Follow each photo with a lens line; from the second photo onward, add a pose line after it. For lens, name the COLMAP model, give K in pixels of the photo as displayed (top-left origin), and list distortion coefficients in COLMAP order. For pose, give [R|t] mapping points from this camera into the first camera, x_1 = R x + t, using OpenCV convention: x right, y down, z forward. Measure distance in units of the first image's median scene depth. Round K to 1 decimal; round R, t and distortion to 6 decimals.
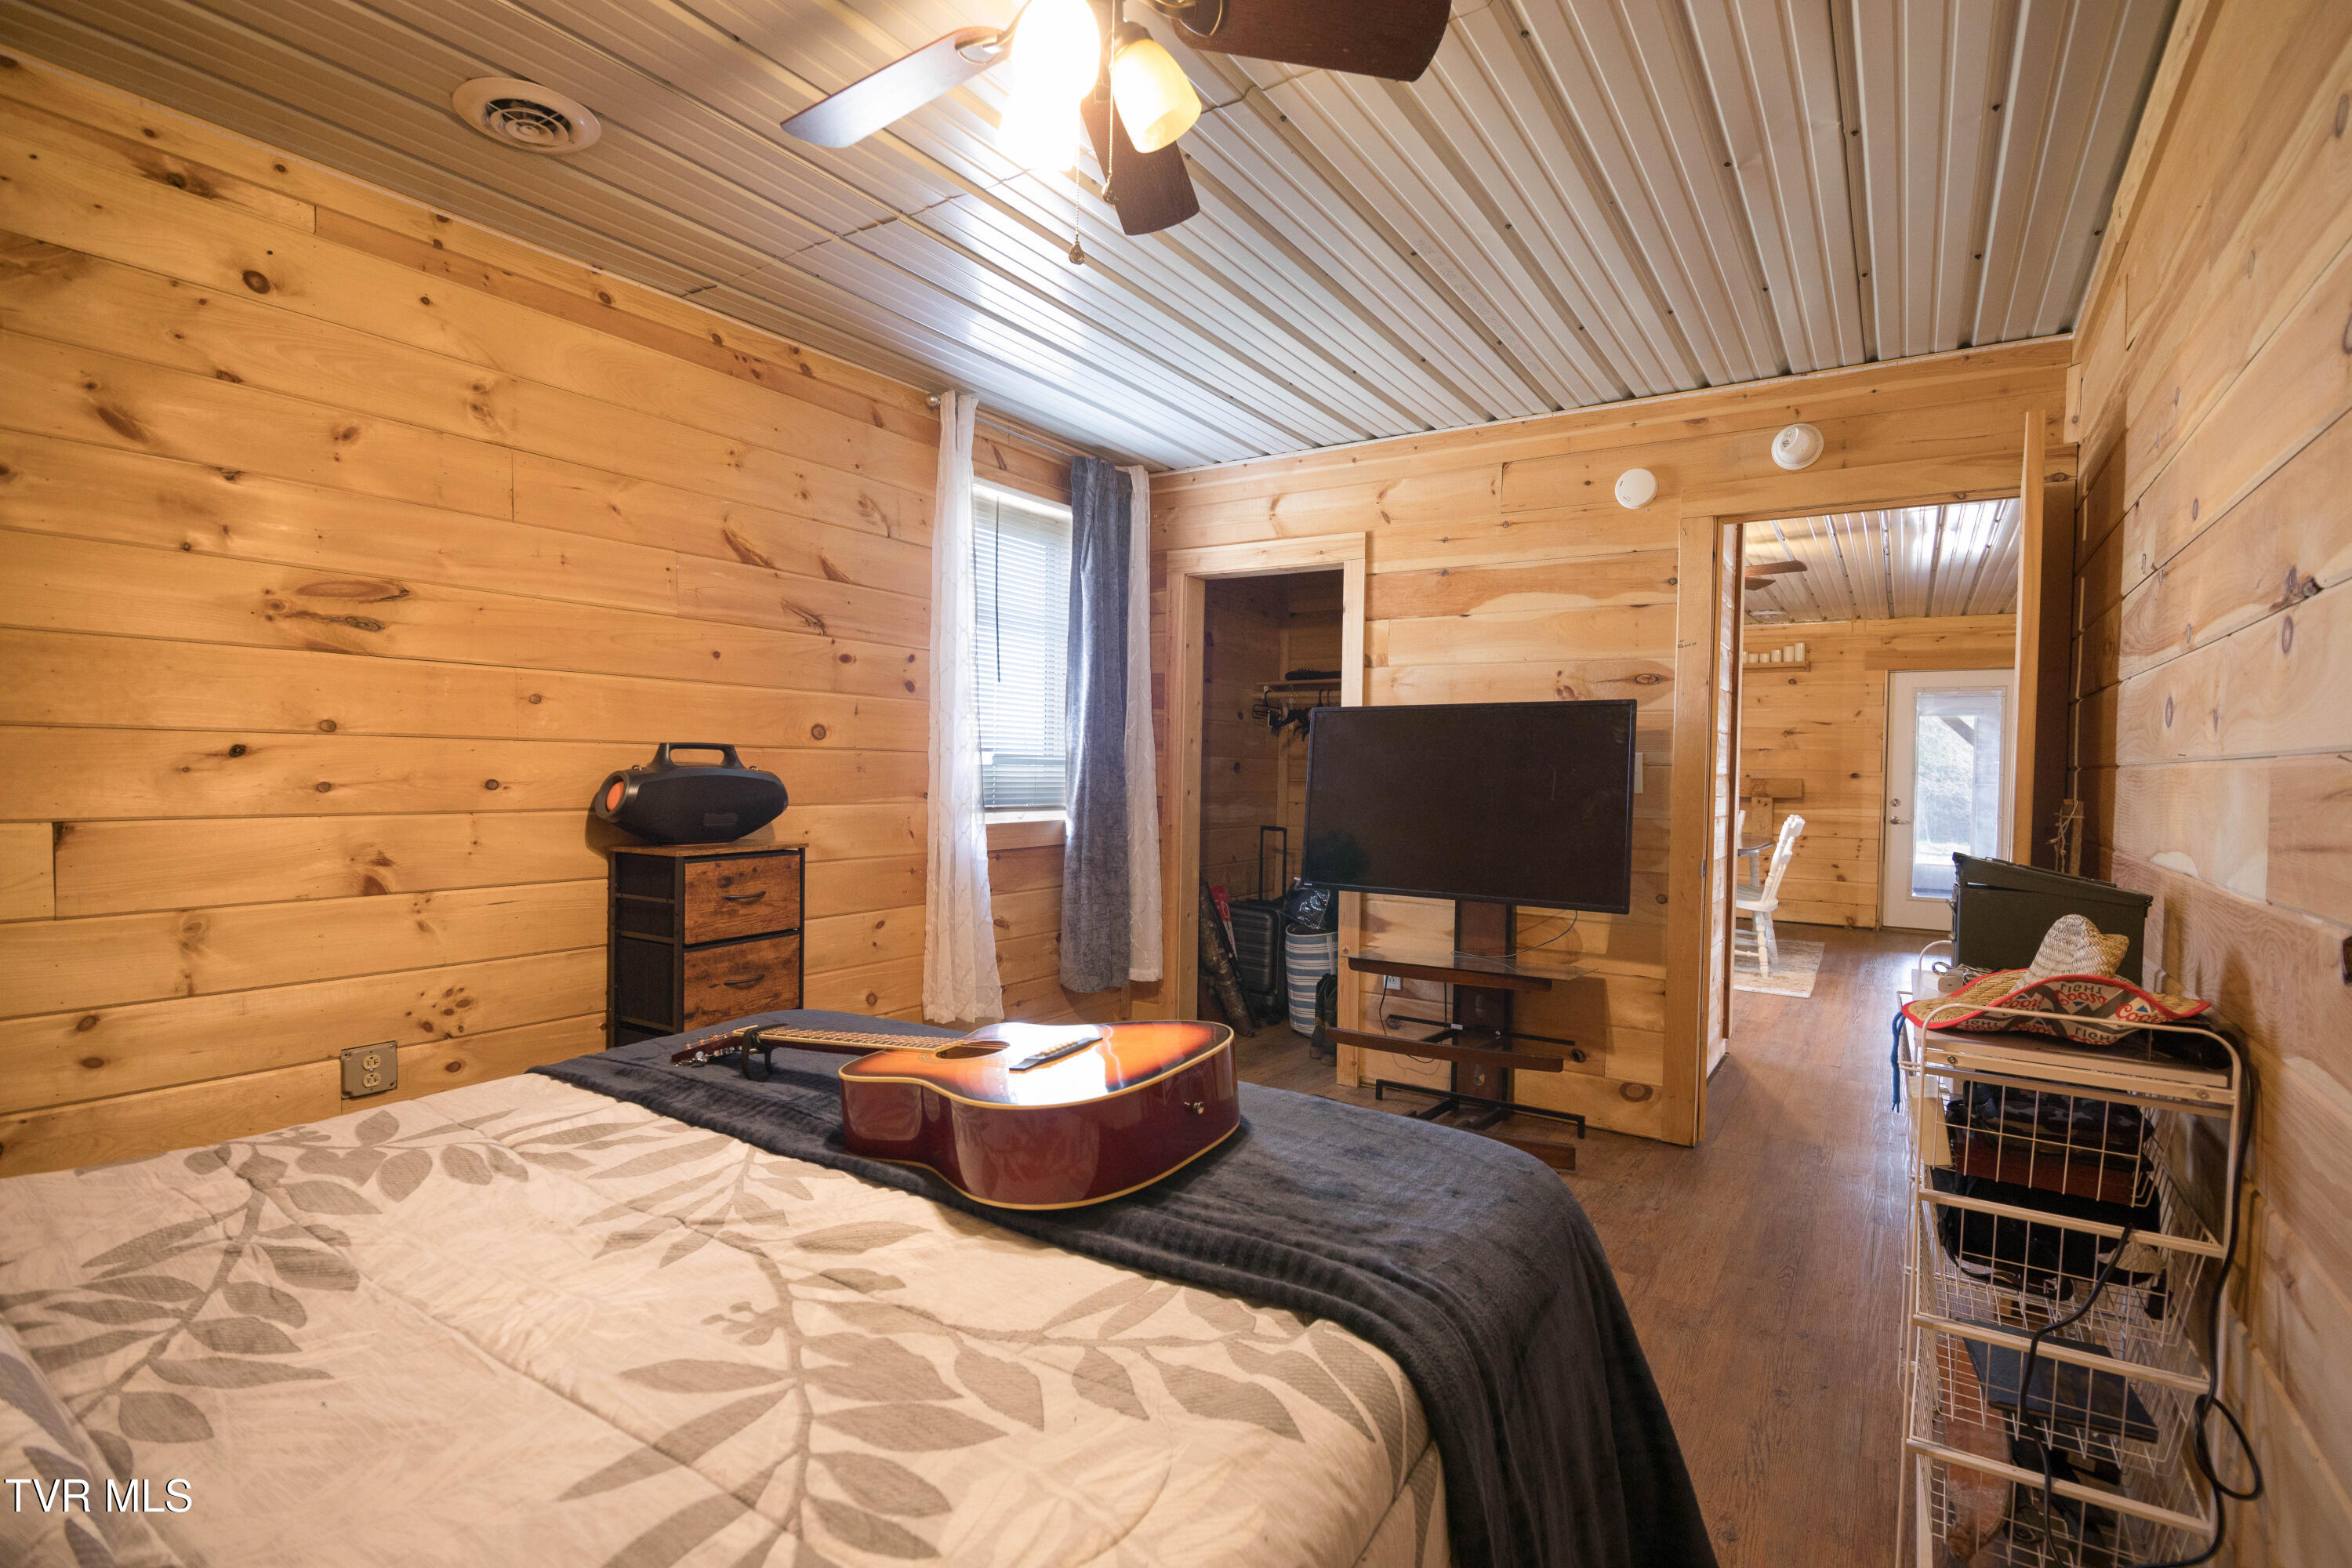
lens RADIAL K [[1105.7, 0, 1176.0], [0, 1105.7, 784.0], [0, 0, 1]] dist [-0.002229, -0.000284]
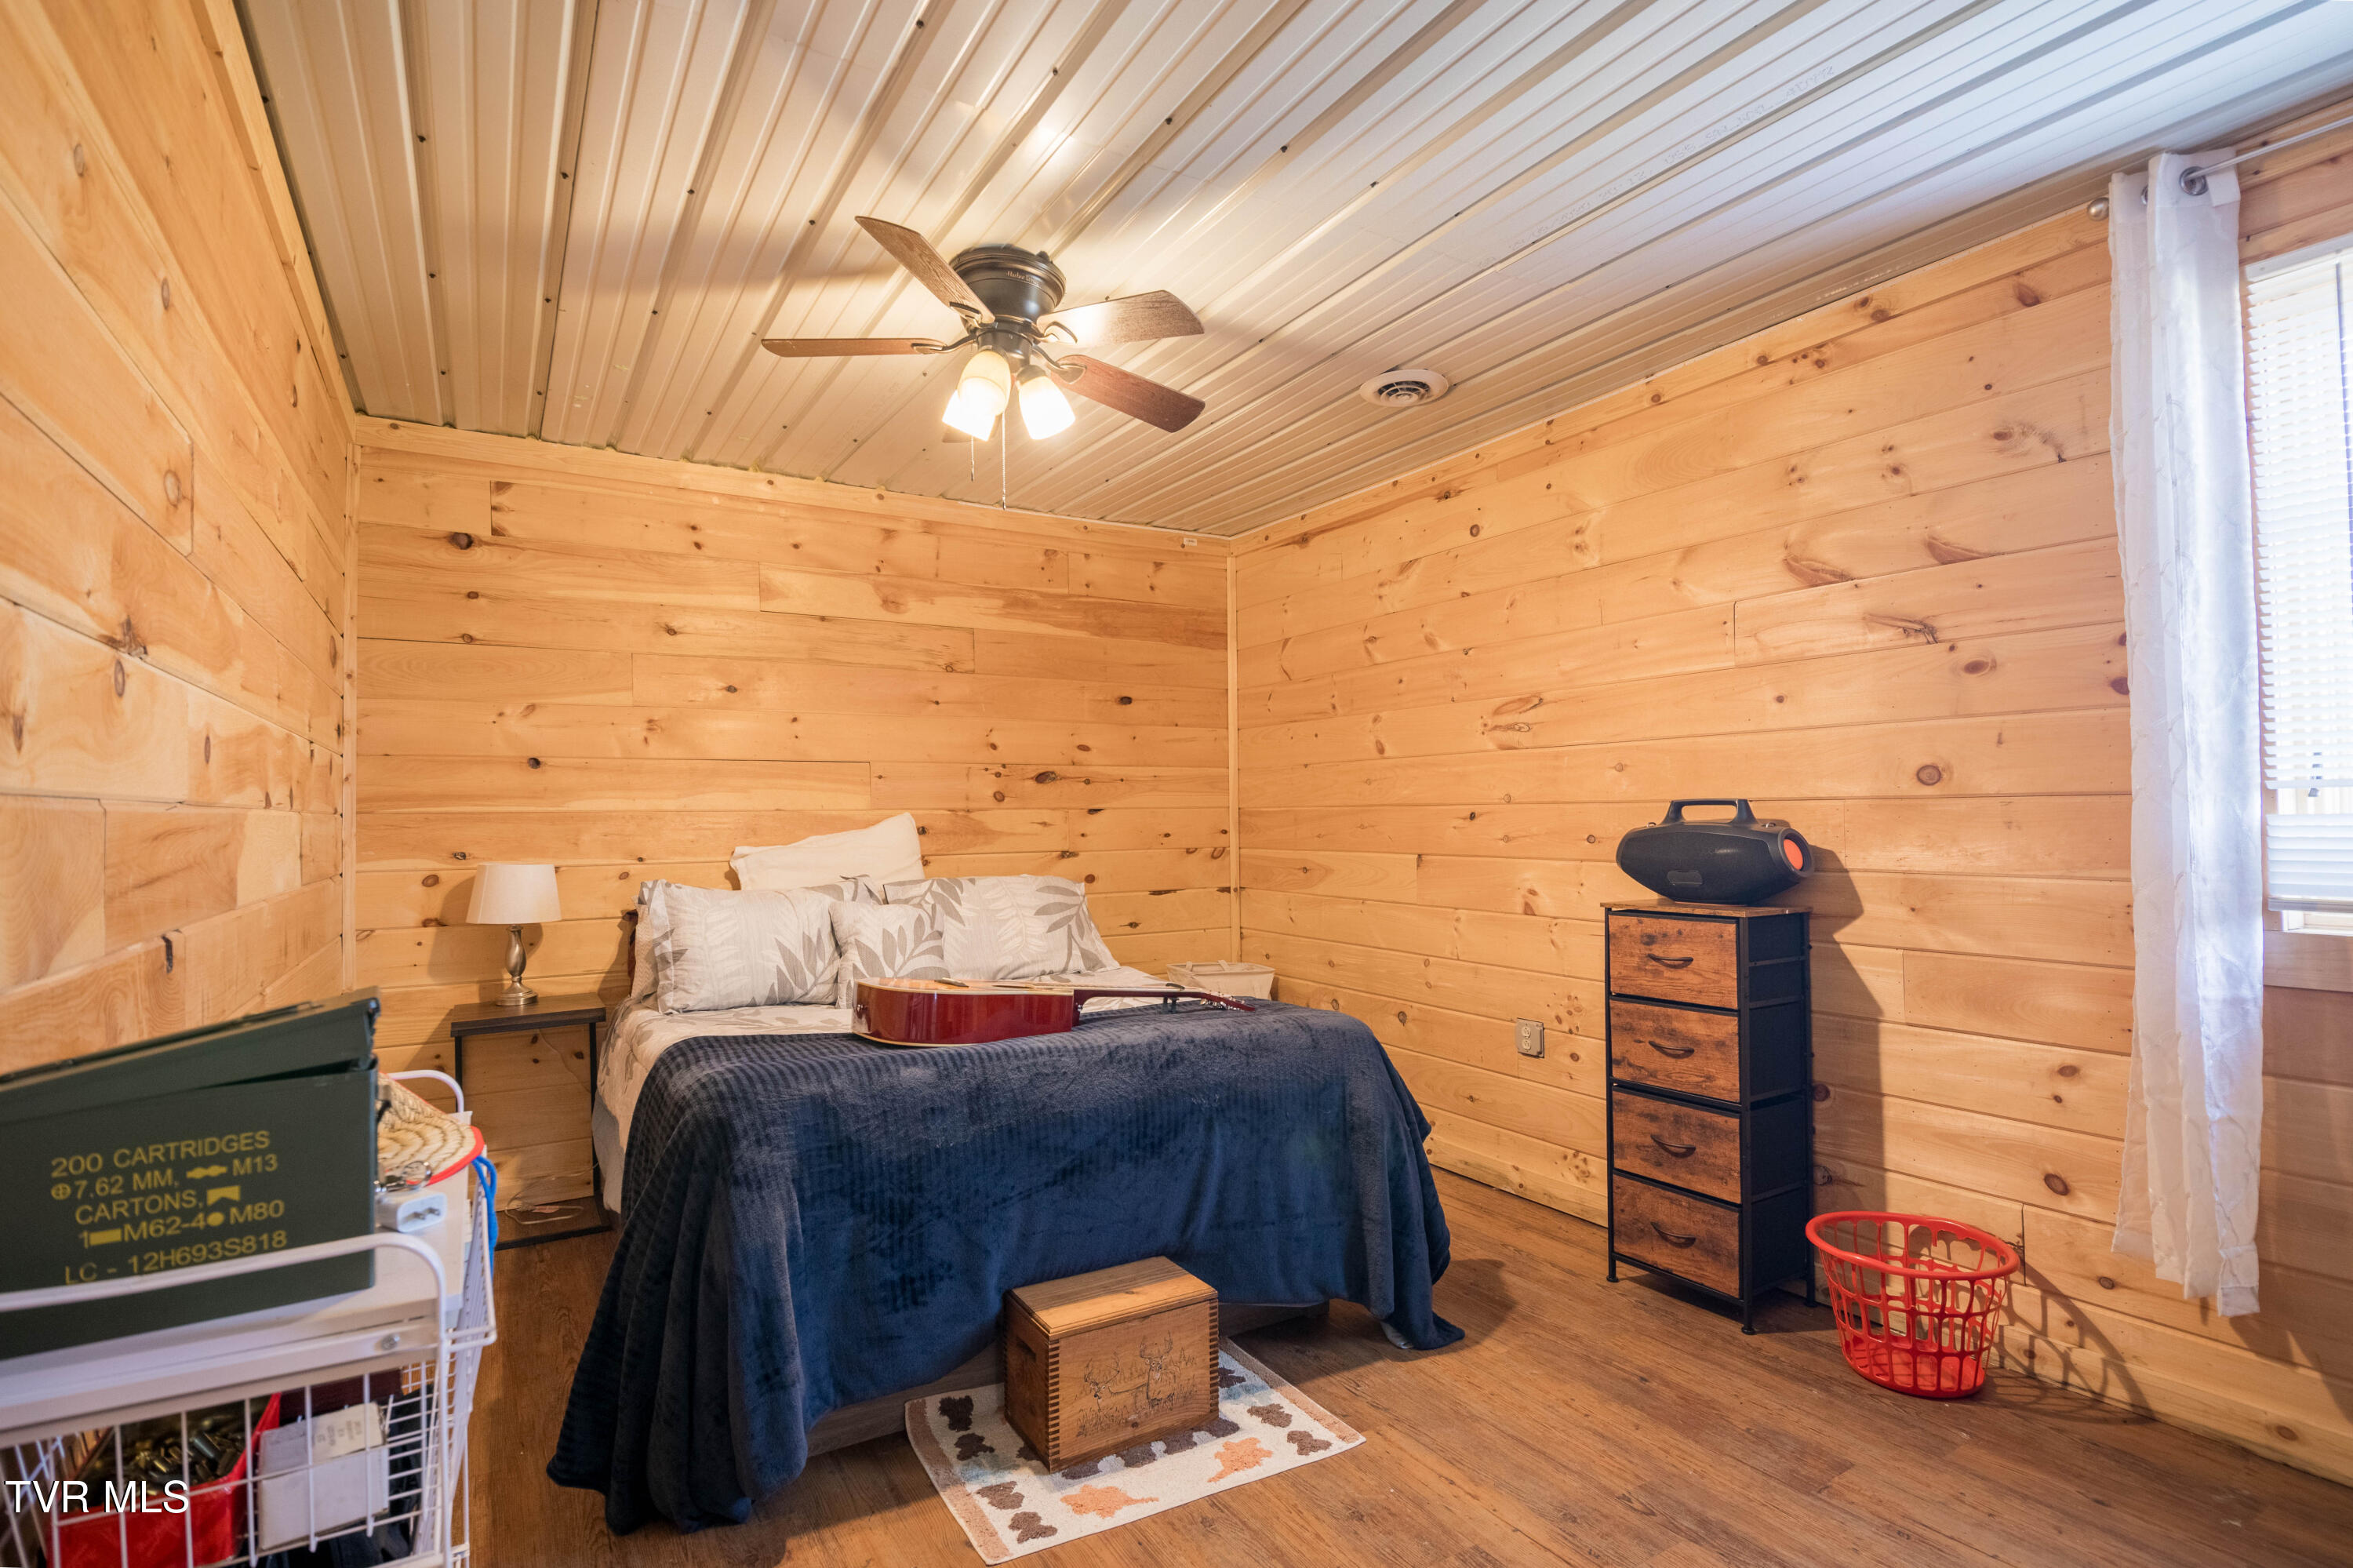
lens RADIAL K [[1132.4, 0, 1176.5], [0, 1132.4, 784.0], [0, 0, 1]] dist [0.001576, 0.000171]
pose [[-0.420020, -0.039305, -0.906663, 0.680140], [-0.014040, 0.999224, -0.036813, -0.007190], [0.907406, -0.002733, -0.420245, 1.020376]]
